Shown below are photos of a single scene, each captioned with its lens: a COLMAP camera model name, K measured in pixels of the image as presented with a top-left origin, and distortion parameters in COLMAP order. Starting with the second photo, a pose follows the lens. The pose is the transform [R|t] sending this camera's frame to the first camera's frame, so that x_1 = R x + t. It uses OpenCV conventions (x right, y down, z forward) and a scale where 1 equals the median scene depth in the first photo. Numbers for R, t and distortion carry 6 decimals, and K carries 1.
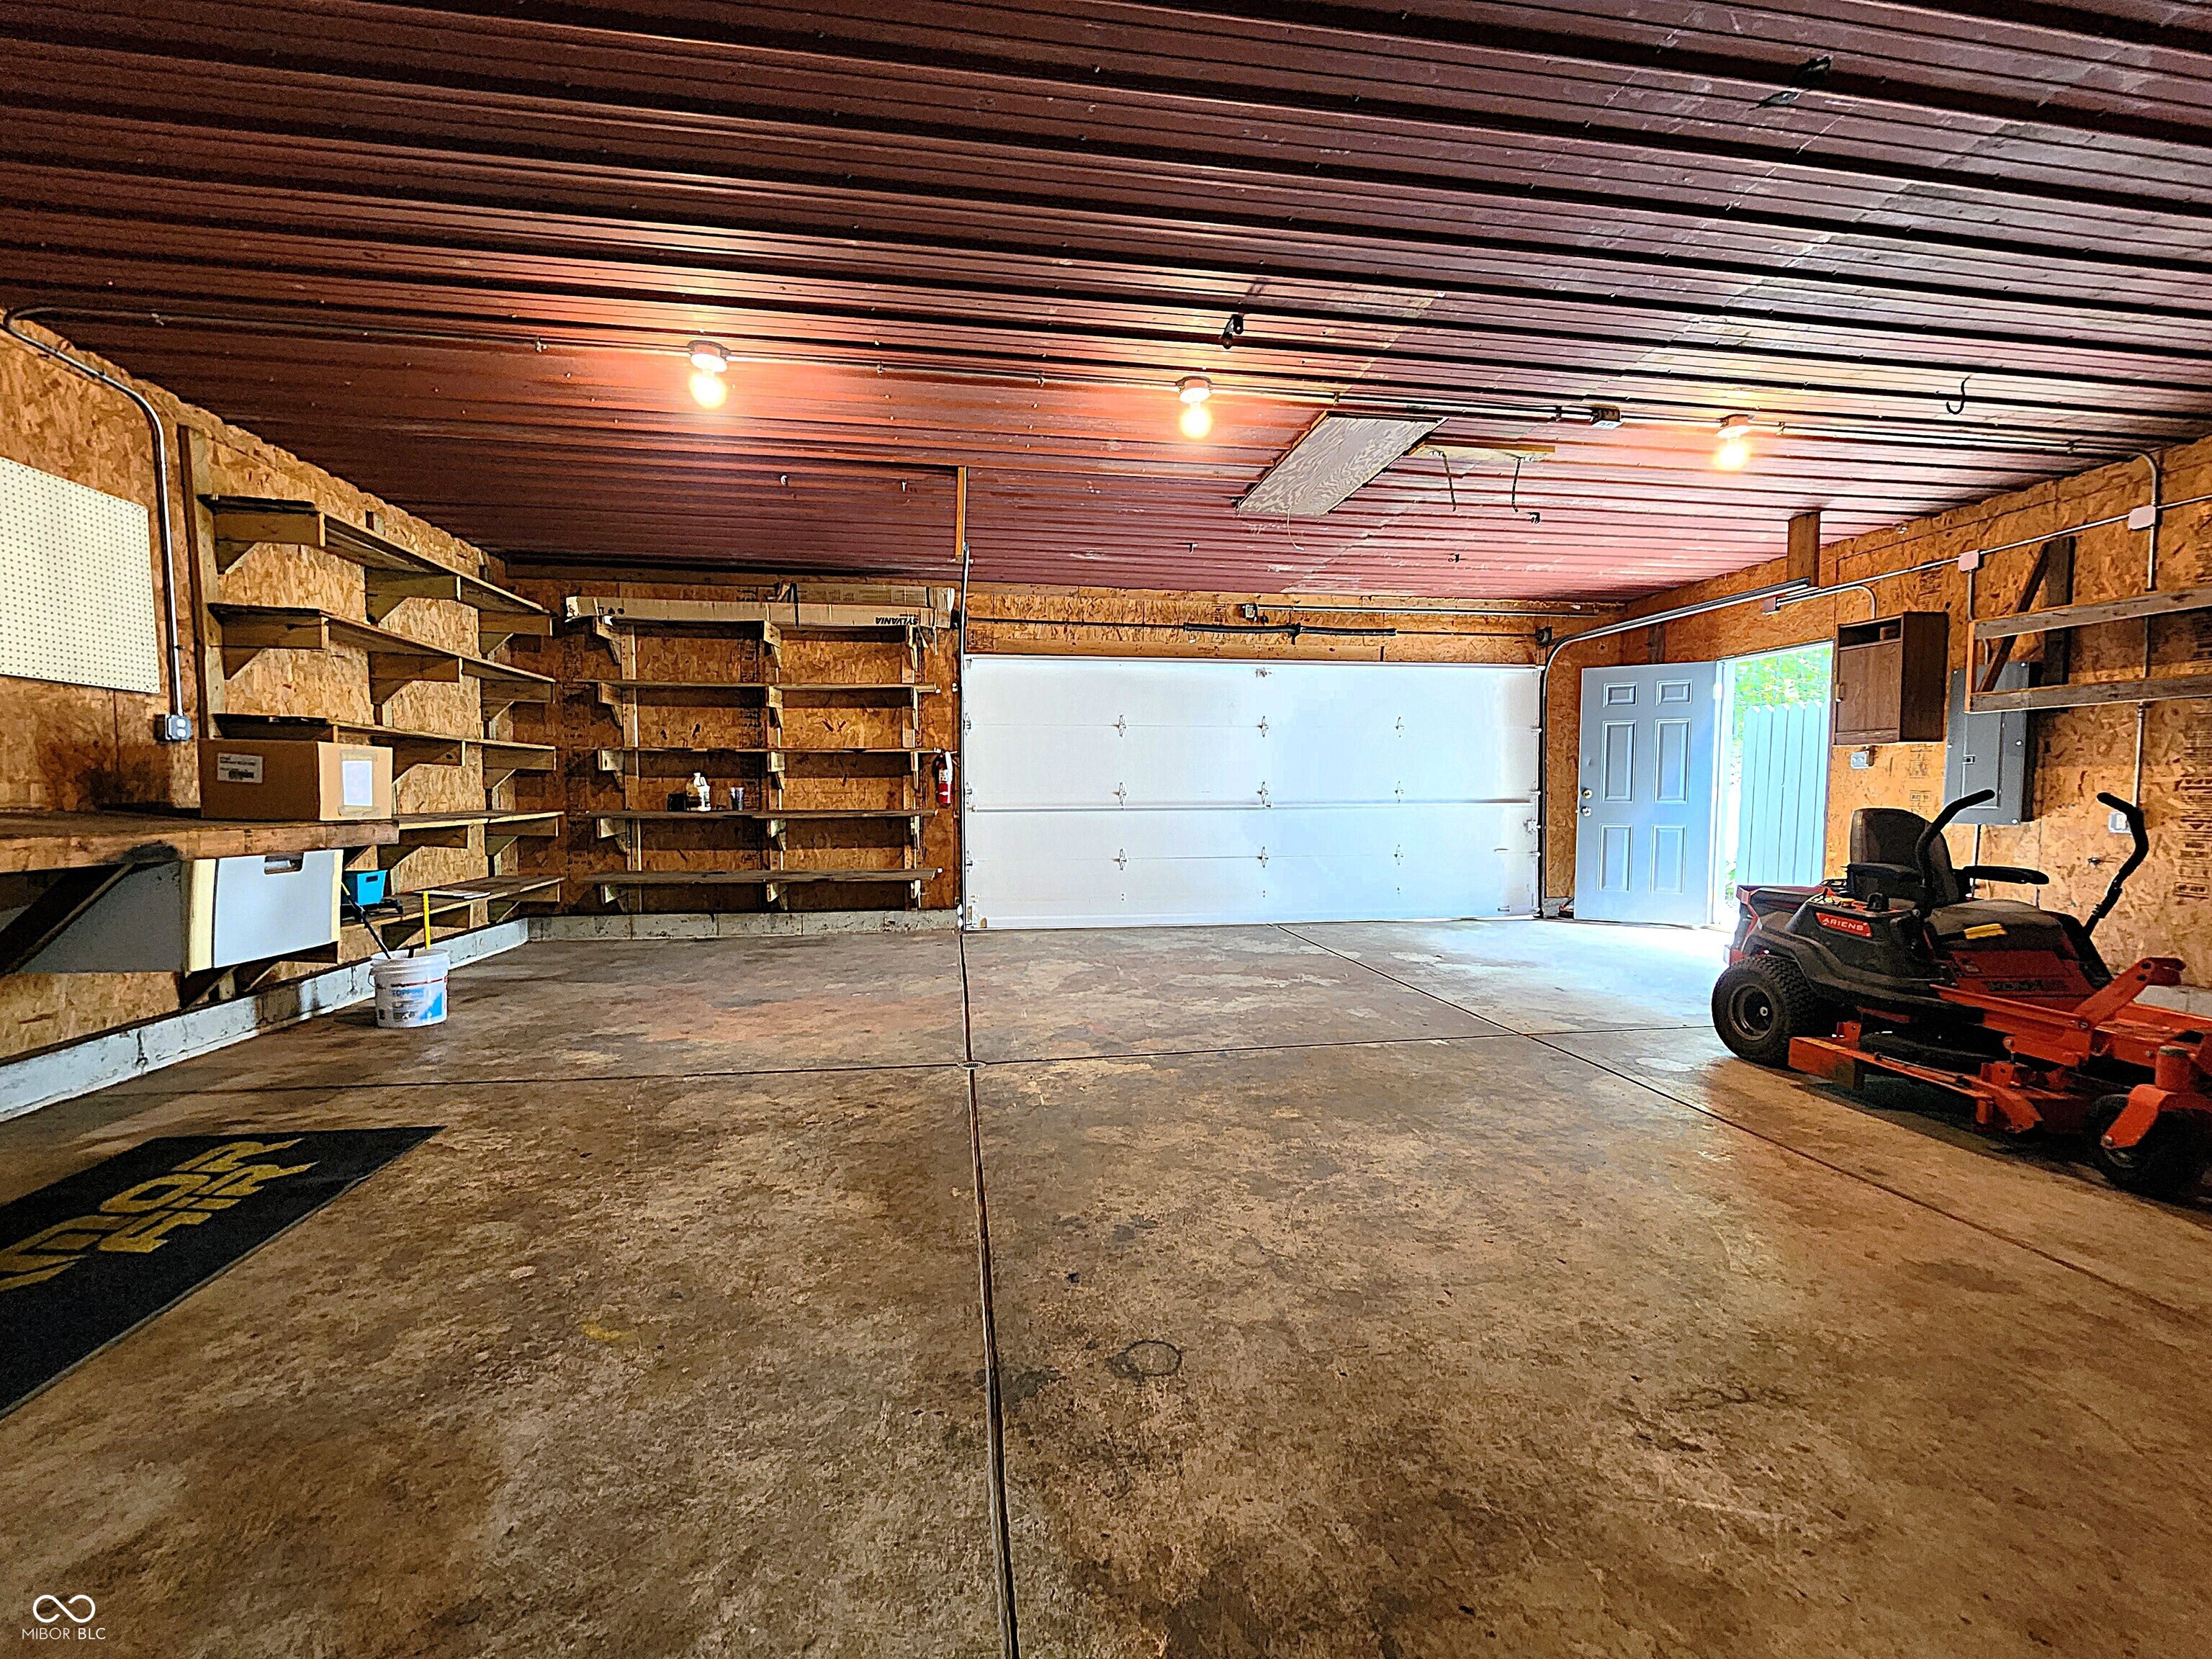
lens RADIAL K [[918.3, 0, 1094.6], [0, 918.3, 848.4], [0, 0, 1]] dist [0.000250, -0.000030]
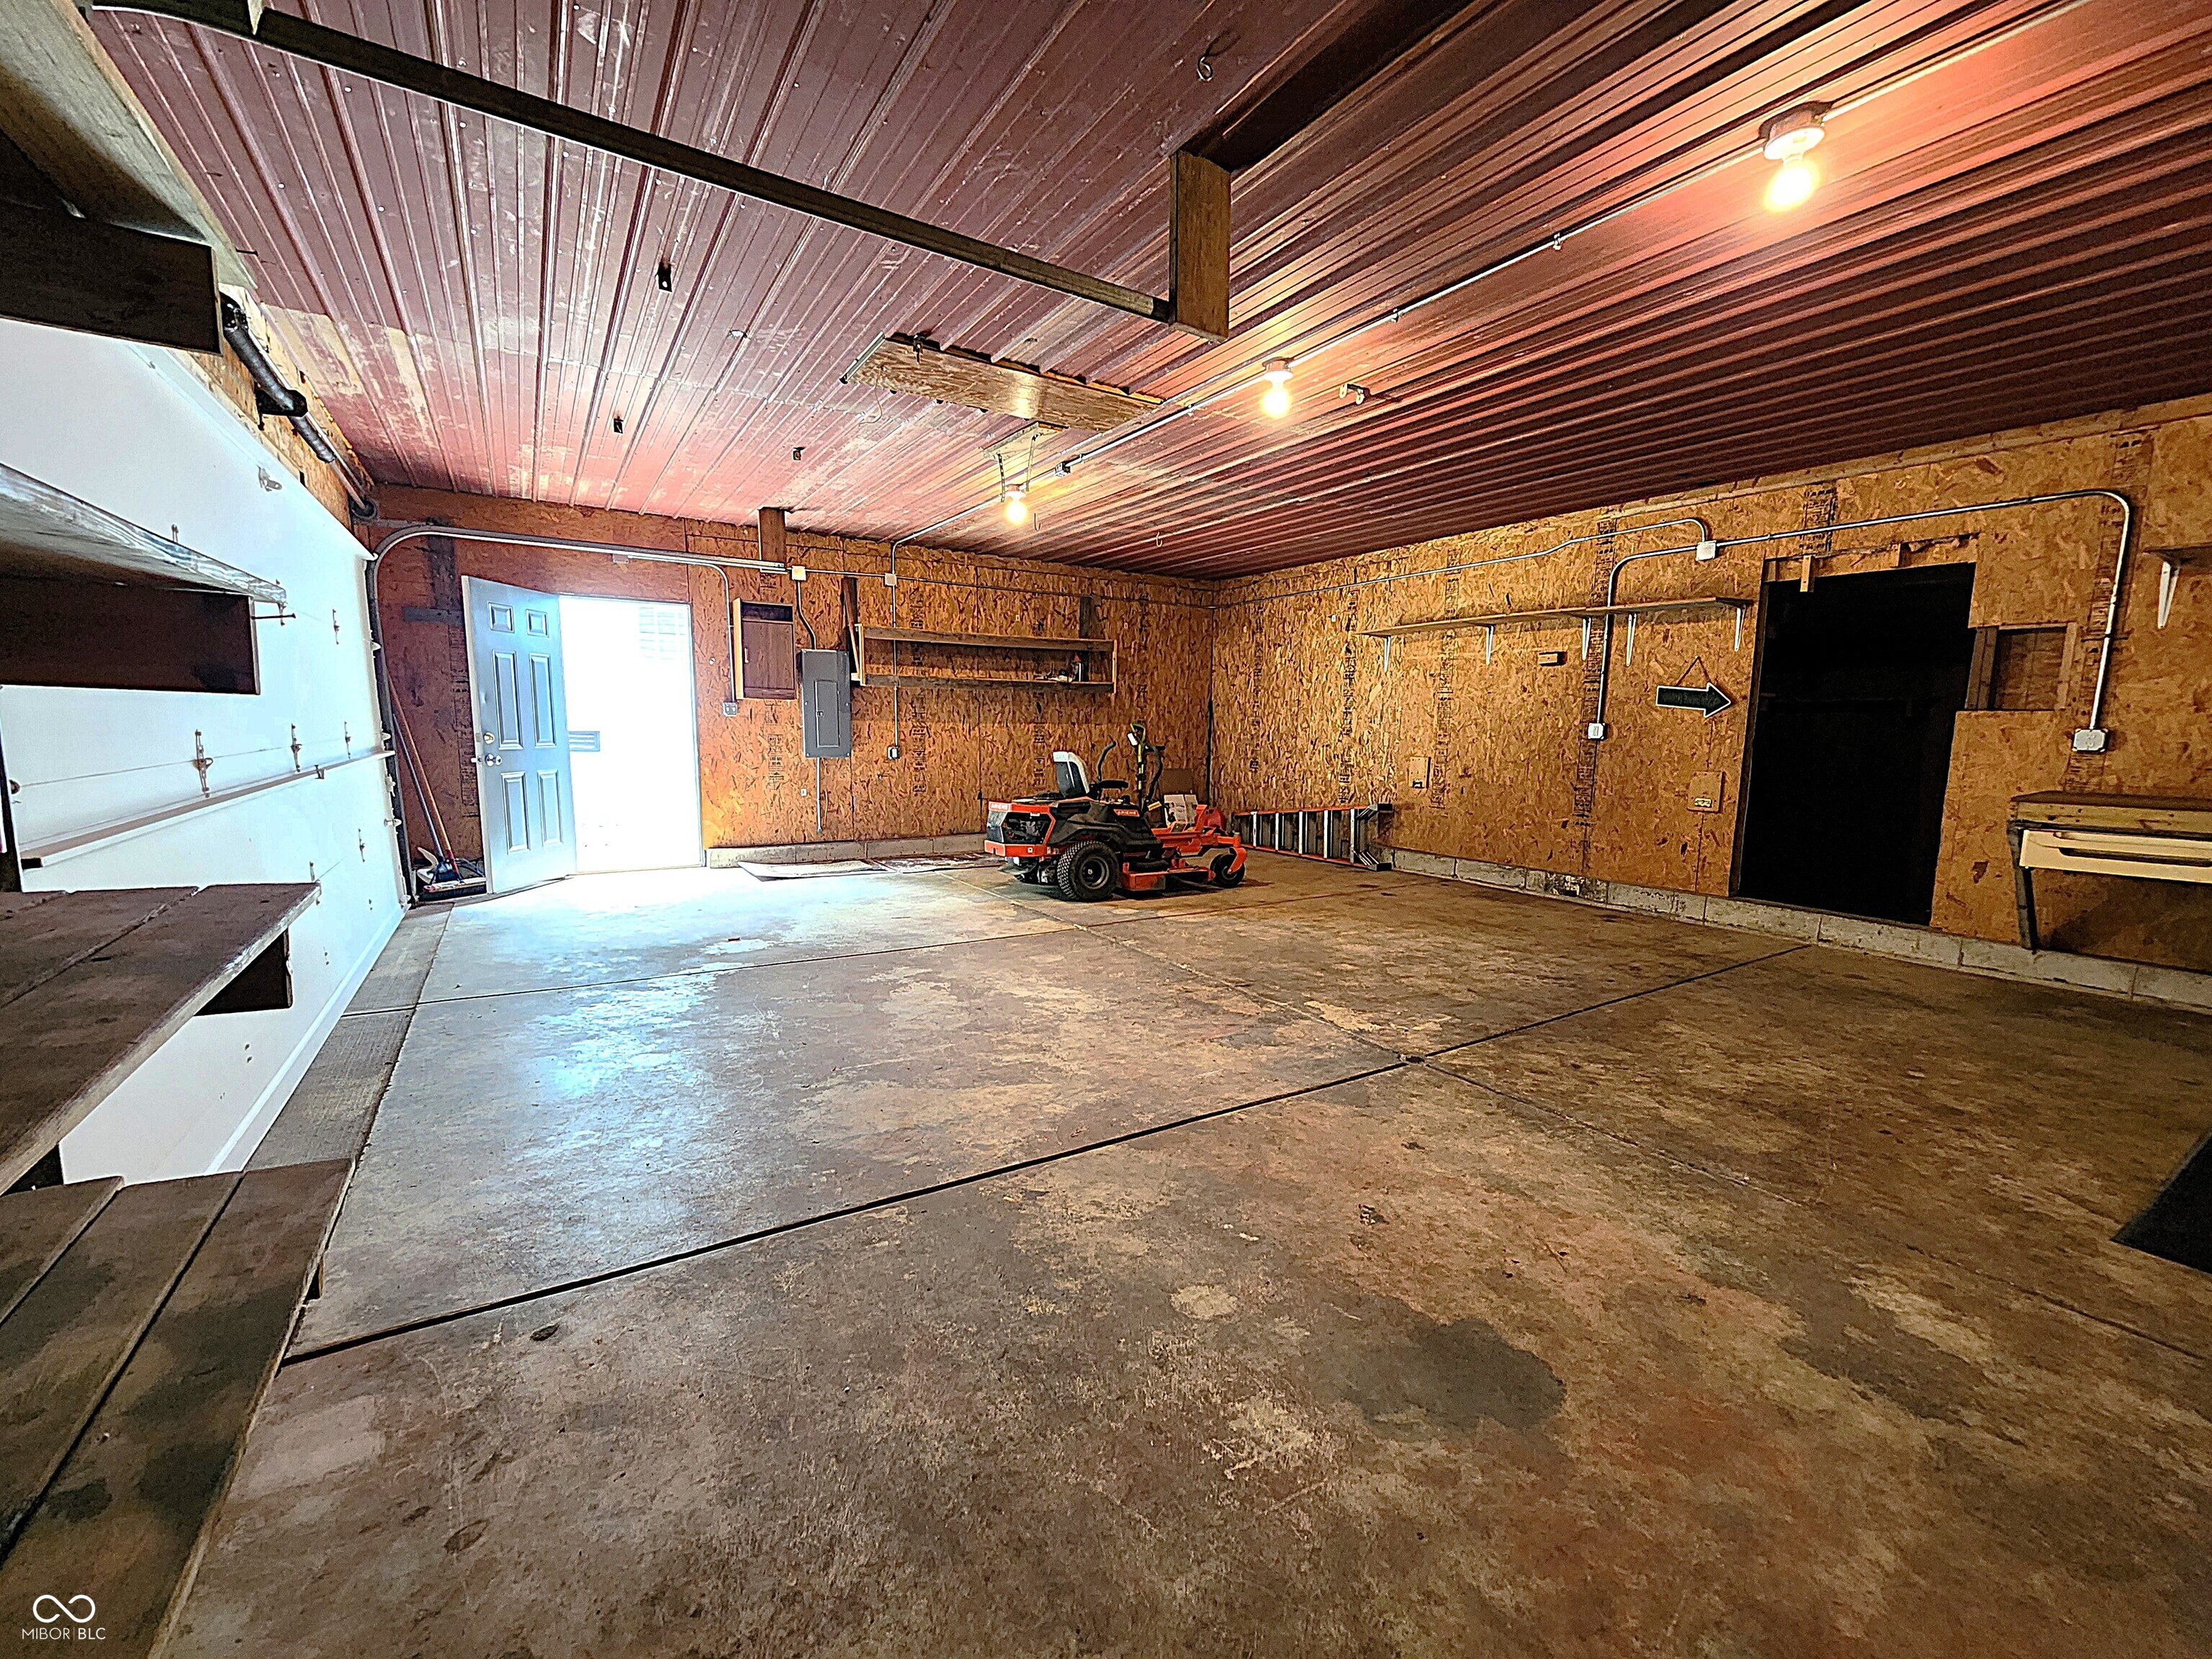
lens RADIAL K [[918.3, 0, 1094.6], [0, 918.3, 848.4], [0, 0, 1]] dist [0.000250, -0.000030]
pose [[-0.403449, -0.129402, 0.905806, -0.888195], [0.040786, 0.986422, 0.159085, -0.147989], [-0.914093, 0.101127, -0.392693, 1.782444]]
